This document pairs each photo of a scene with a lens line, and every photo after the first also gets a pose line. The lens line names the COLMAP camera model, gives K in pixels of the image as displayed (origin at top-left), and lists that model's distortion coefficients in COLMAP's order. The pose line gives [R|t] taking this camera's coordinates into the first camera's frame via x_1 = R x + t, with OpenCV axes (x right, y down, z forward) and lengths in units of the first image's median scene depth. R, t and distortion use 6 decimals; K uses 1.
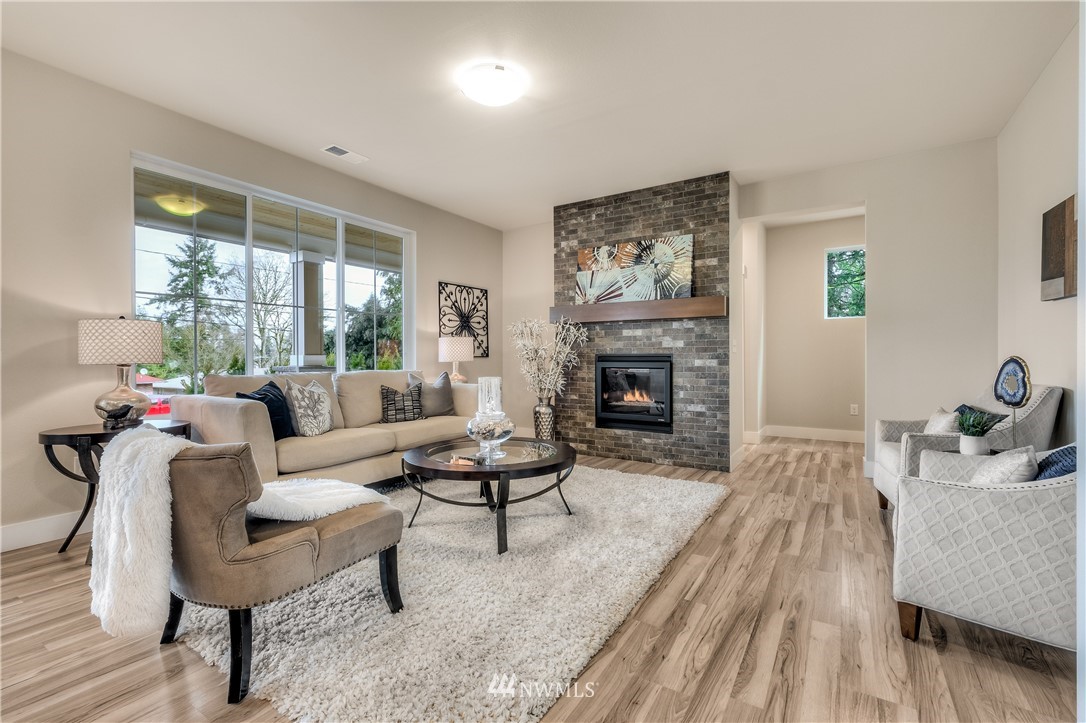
lens RADIAL K [[475.8, 0, 543.1], [0, 475.8, 359.3], [0, 0, 1]] dist [0.019682, 0.000030]
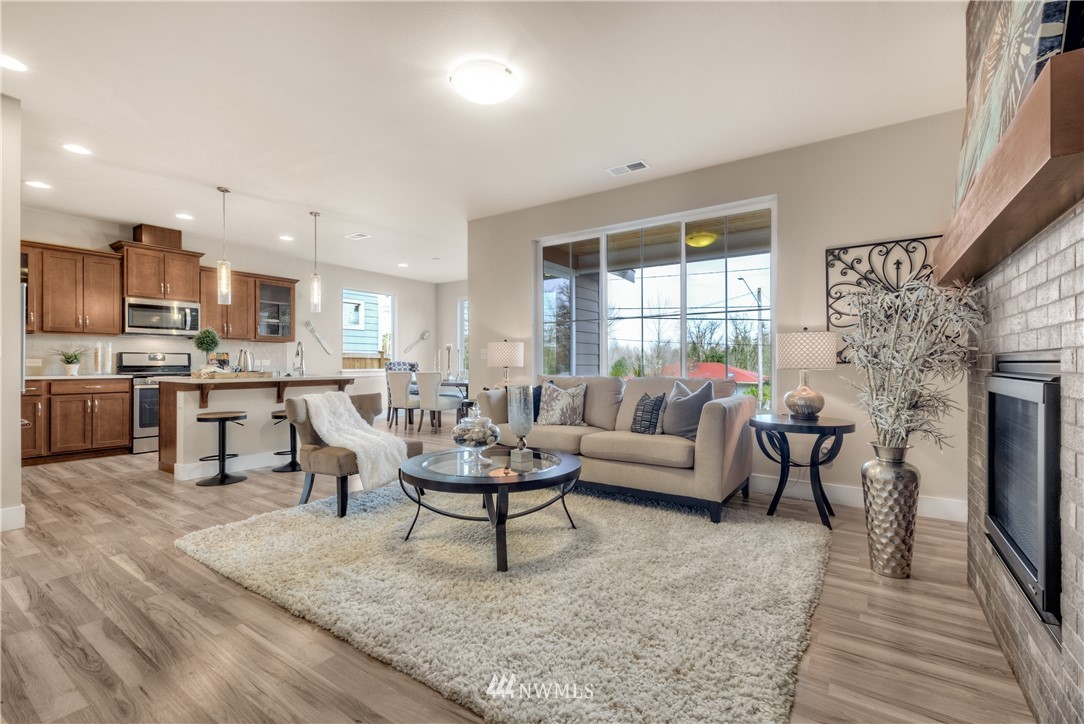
lens RADIAL K [[475.3, 0, 542.6], [0, 475.3, 364.4], [0, 0, 1]] dist [0.008066, -0.000027]
pose [[-0.039290, 0.002129, -0.999226, 0.464269], [-0.003454, 0.999991, 0.002266, -0.002280], [0.999222, 0.003541, -0.039283, 0.627674]]
